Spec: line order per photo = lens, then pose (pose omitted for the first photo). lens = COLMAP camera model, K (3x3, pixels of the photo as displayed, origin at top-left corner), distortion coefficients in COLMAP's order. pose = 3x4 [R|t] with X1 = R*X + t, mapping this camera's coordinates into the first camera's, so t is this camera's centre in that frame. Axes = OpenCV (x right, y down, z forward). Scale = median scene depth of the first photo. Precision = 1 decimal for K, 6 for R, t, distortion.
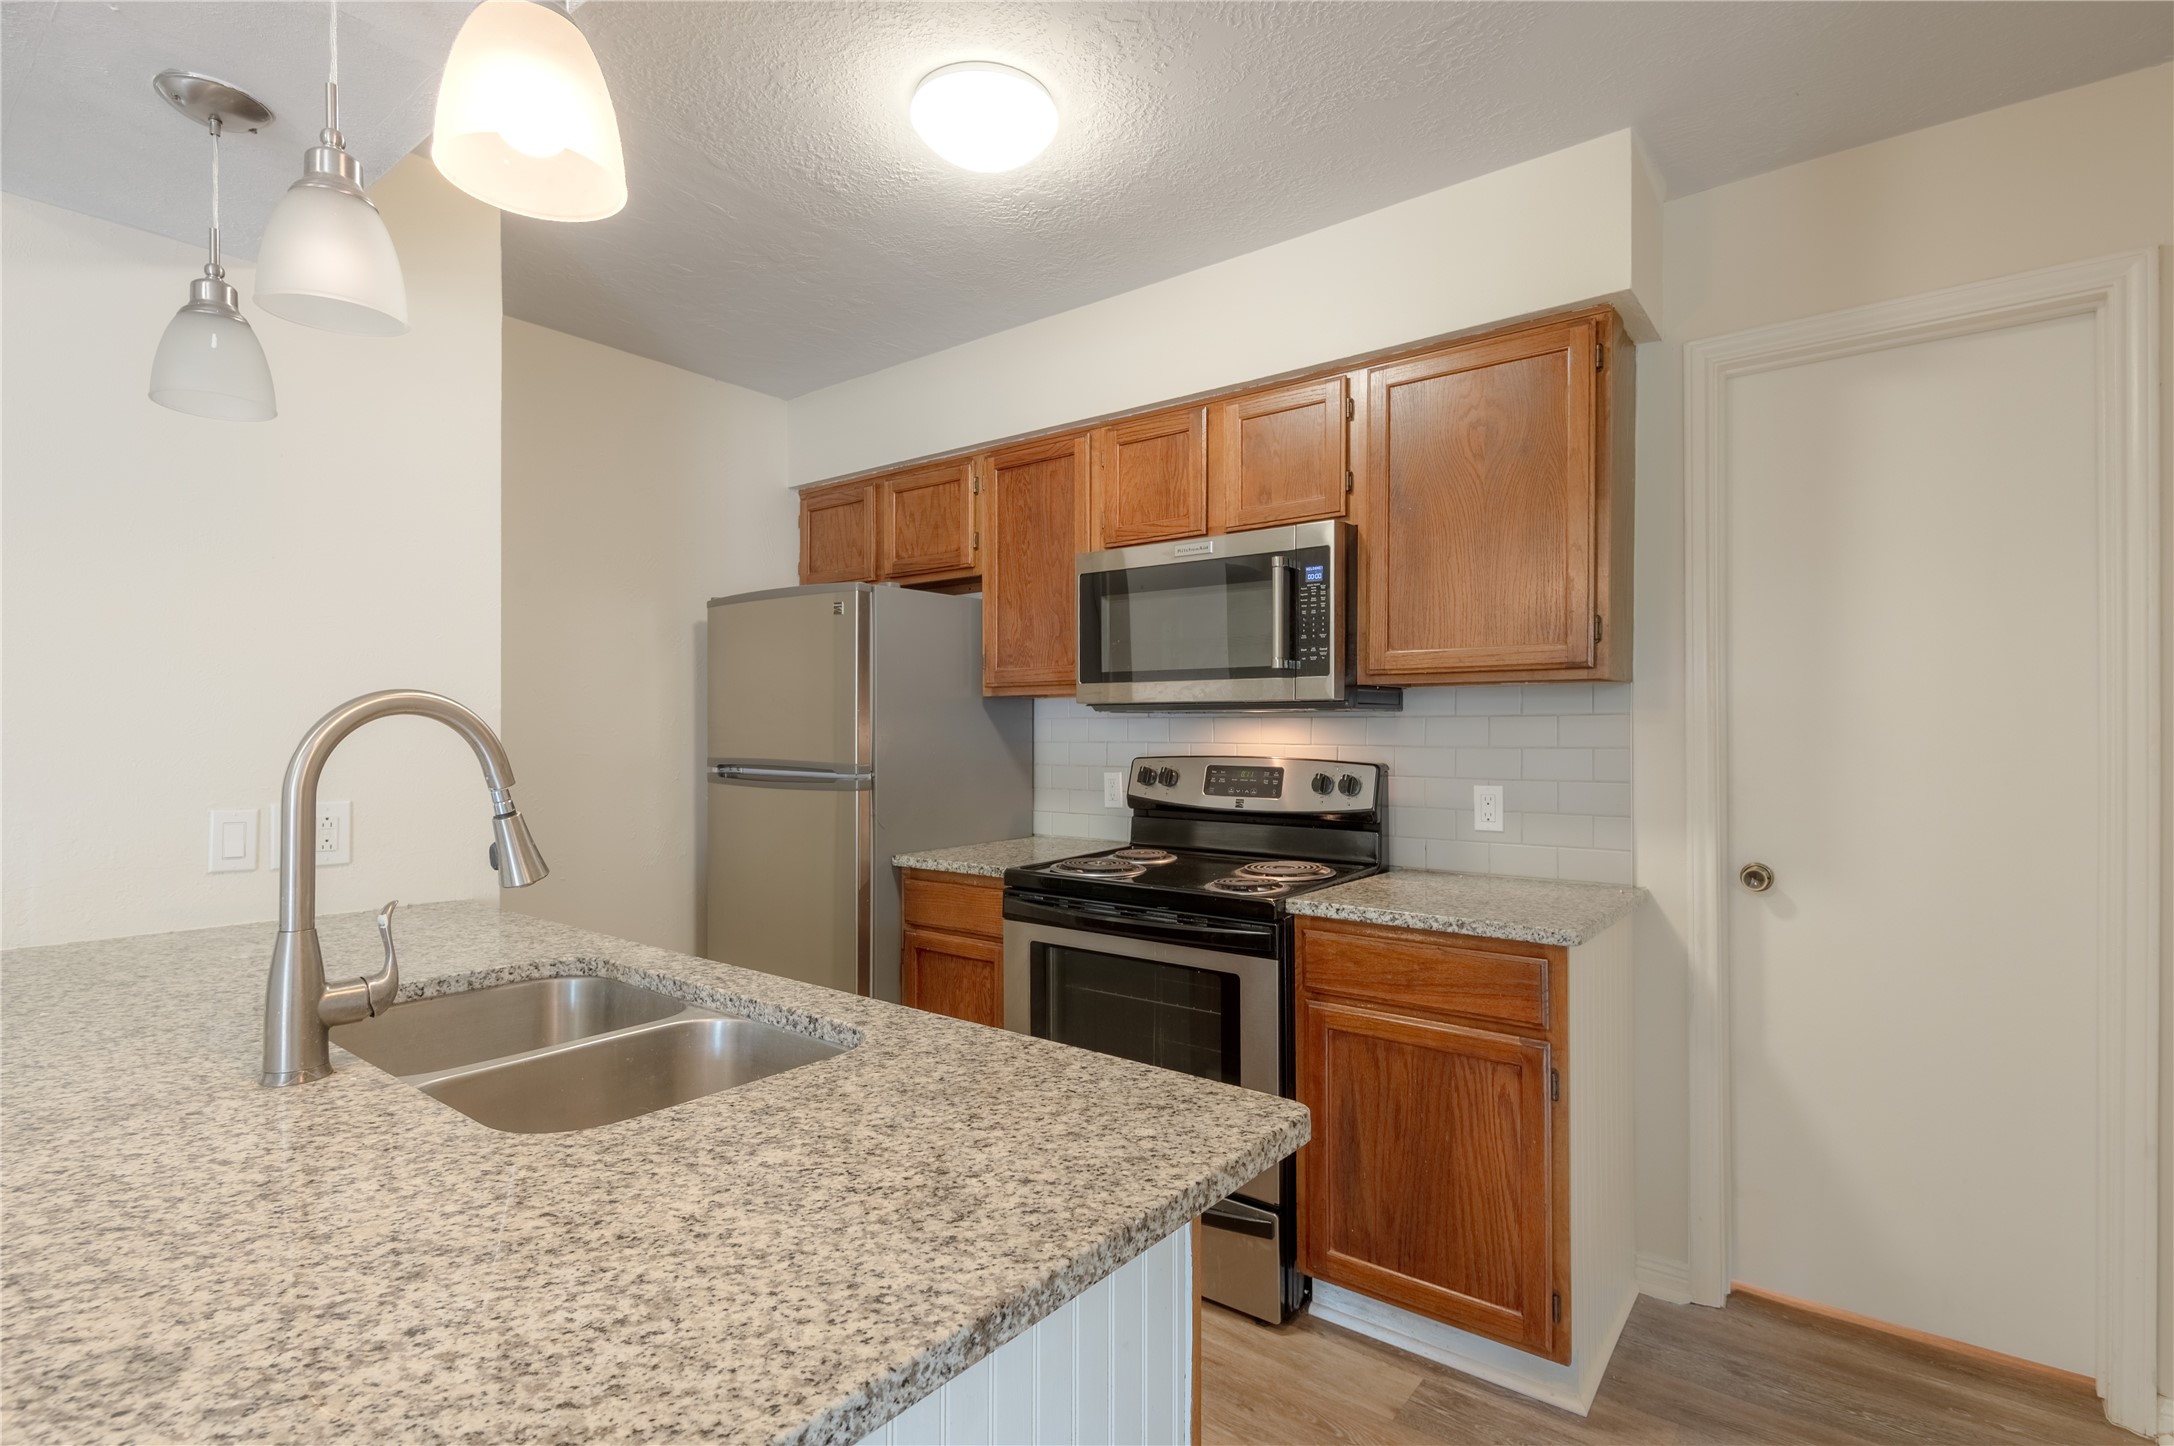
lens RADIAL K [[1023.0, 0, 1078.8], [0, 1023.0, 731.7], [0, 0, 1]] dist [0.045532, -0.028021]
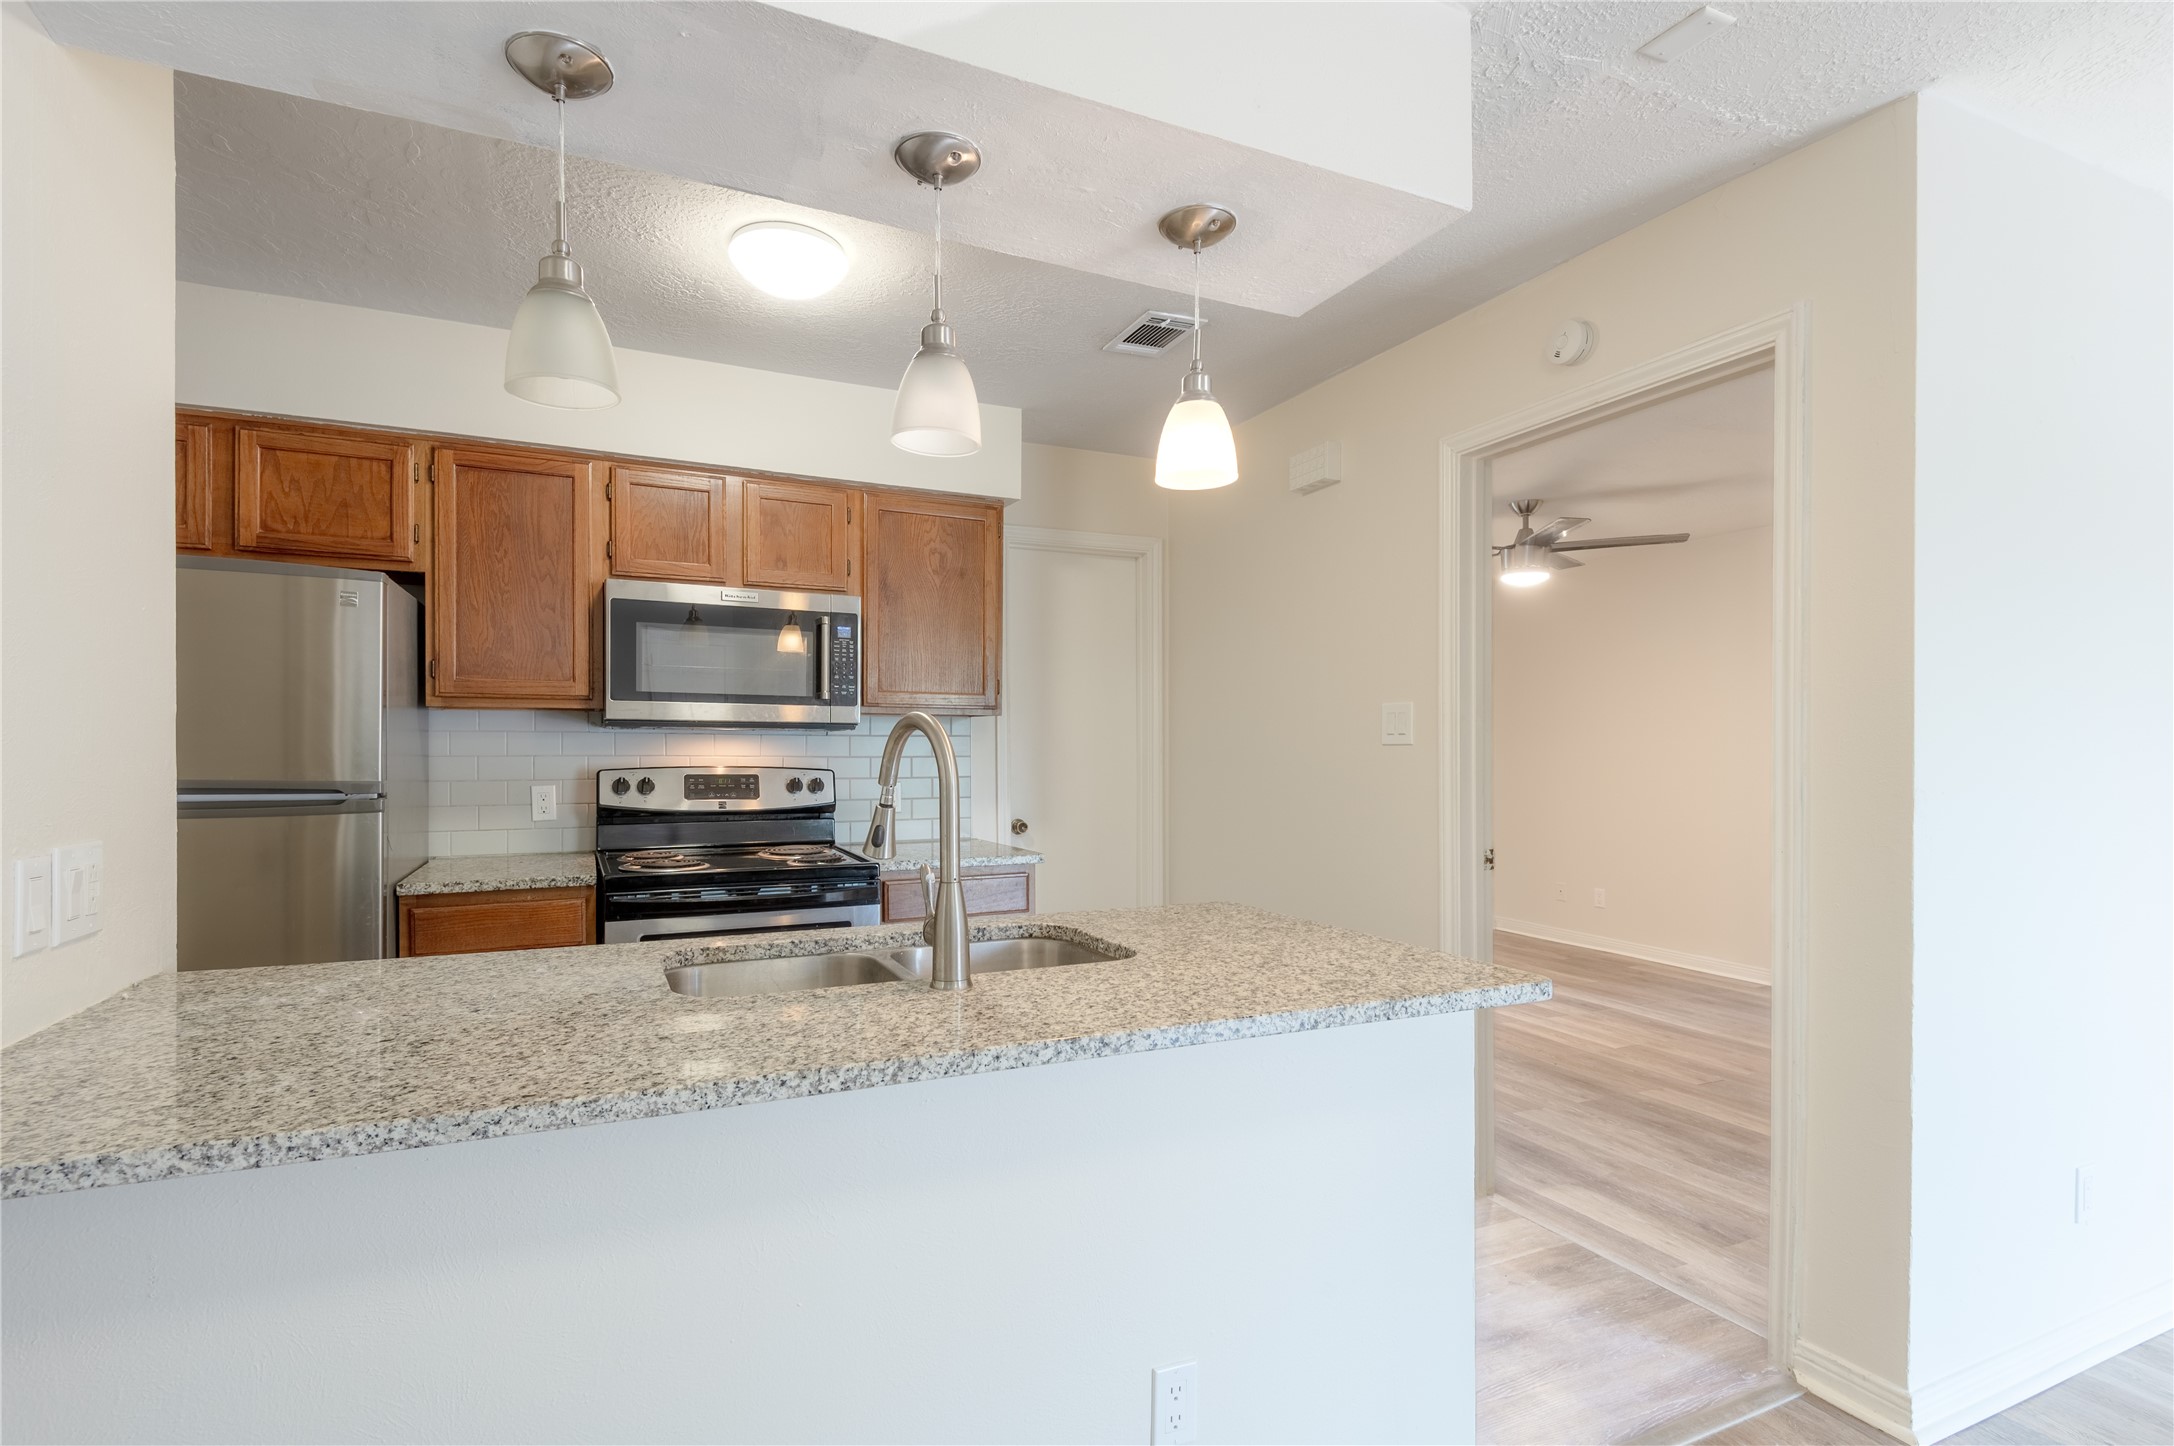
lens RADIAL K [[1036.1, 0, 1050.6], [0, 1036.1, 751.7], [0, 0, 1]] dist [0.010367, -0.000869]
pose [[0.467774, -0.001135, 0.883847, -0.826065], [-0.002553, 0.999993, 0.002635, 0.003185], [-0.883844, -0.003489, 0.467768, 0.092954]]
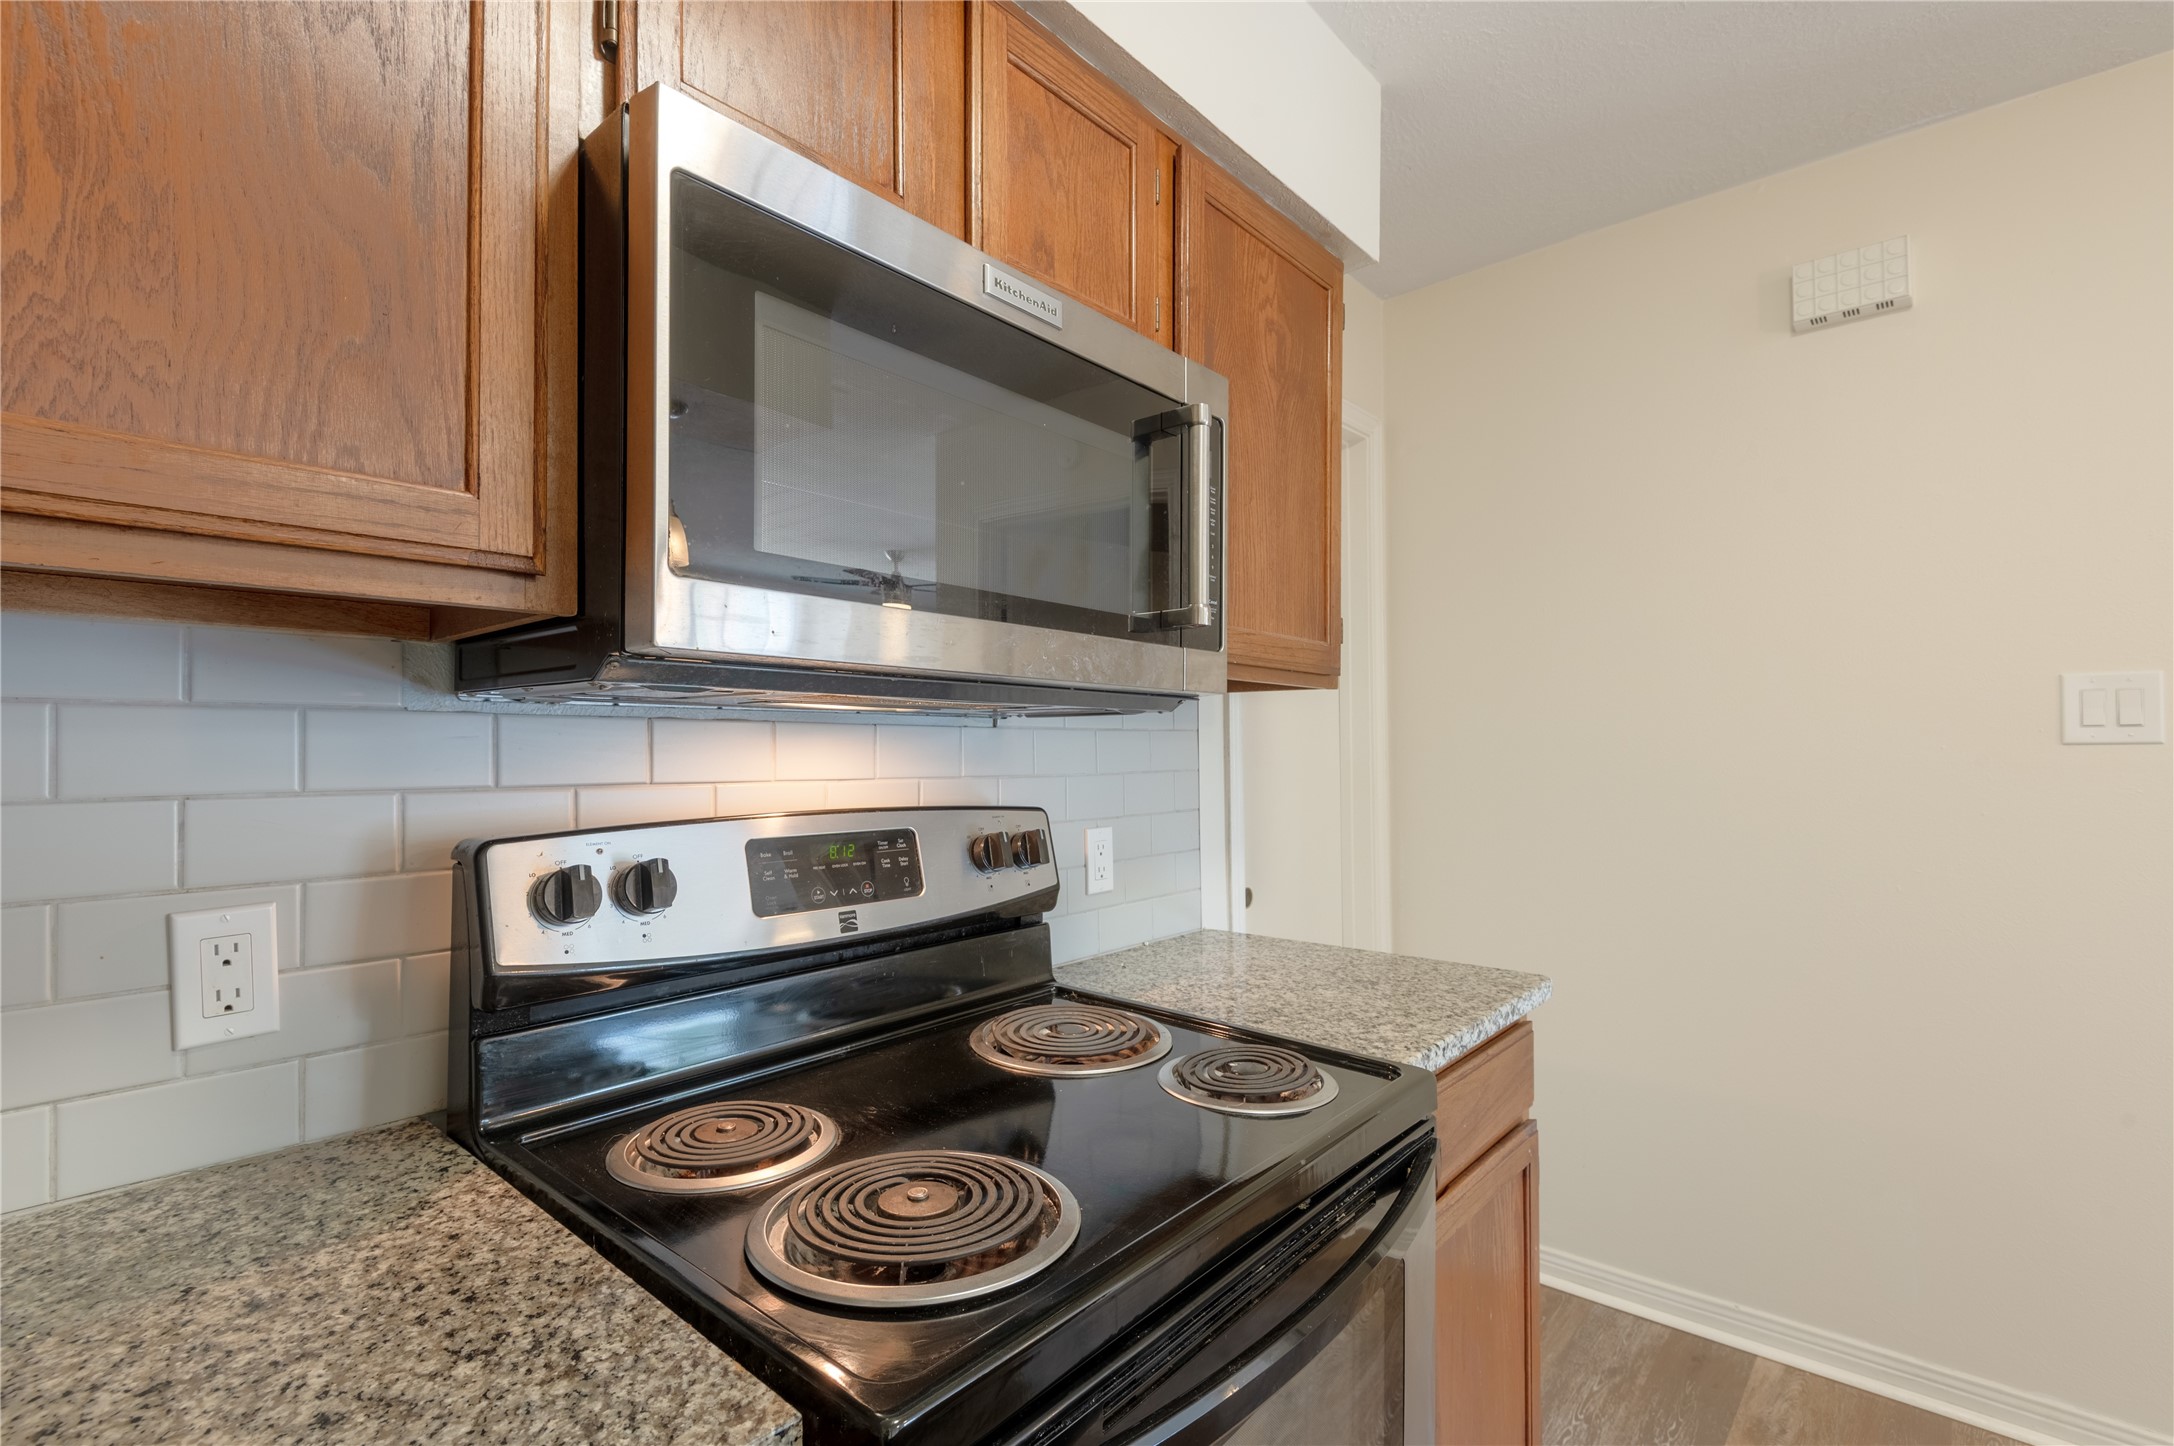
lens RADIAL K [[990.0, 0, 1079.7], [0, 990.0, 732.8], [0, 0, 1]] dist [-0.002138, -0.000484]
pose [[0.059902, 0.015494, 0.998084, -0.276035], [0.003201, 0.999871, -0.015714, -0.001840], [-0.998199, 0.004137, 0.059845, 0.974404]]
